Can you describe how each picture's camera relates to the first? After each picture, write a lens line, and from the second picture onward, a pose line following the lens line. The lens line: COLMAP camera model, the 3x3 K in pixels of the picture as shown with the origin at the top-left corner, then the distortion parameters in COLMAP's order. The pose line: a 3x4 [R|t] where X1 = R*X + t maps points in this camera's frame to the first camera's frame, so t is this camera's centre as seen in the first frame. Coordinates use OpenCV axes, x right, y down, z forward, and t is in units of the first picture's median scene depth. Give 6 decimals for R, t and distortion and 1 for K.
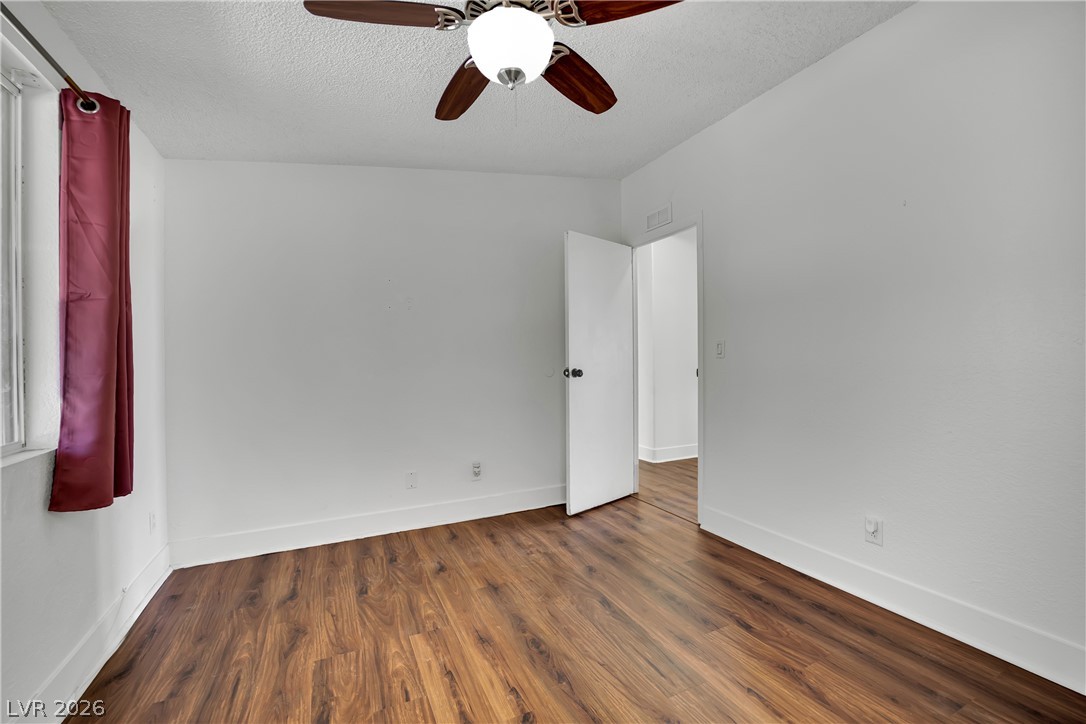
lens RADIAL K [[450.8, 0, 543.0], [0, 450.8, 362.0], [0, 0, 1]] dist [-0.007854, -0.000441]
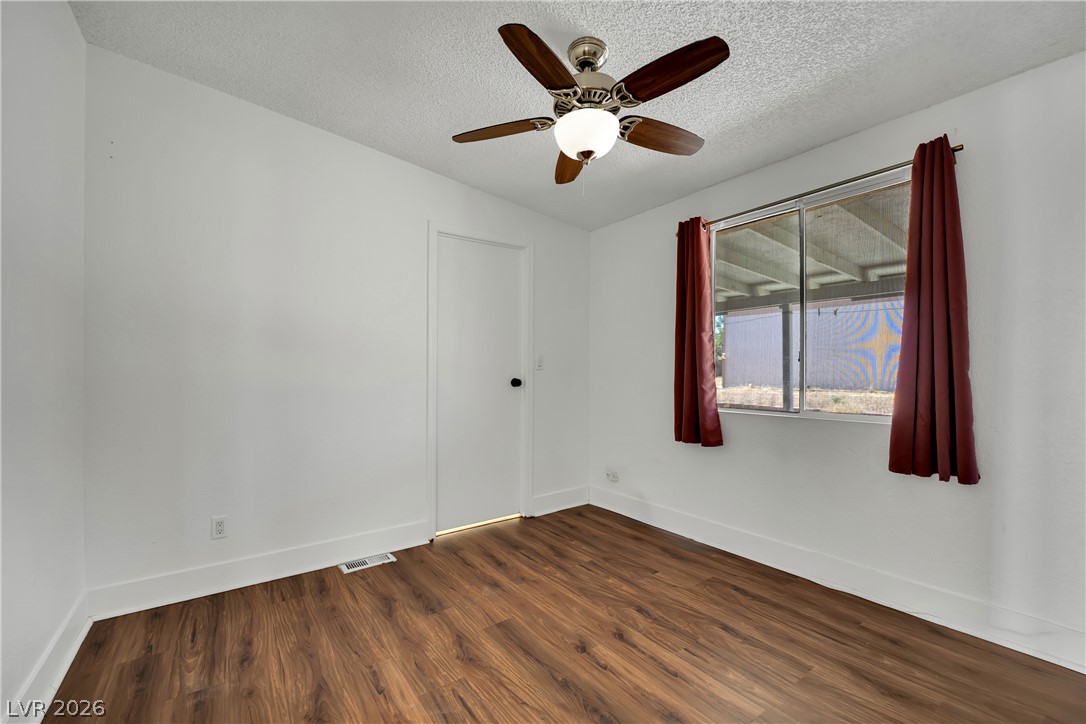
lens RADIAL K [[450.8, 0, 543.0], [0, 450.8, 362.0], [0, 0, 1]] dist [-0.007854, -0.000441]
pose [[-0.984158, 0.016640, -0.176513, 0.253034], [0.018572, 0.999784, -0.009295, -0.004749], [0.176320, -0.012426, -0.984254, 1.990446]]
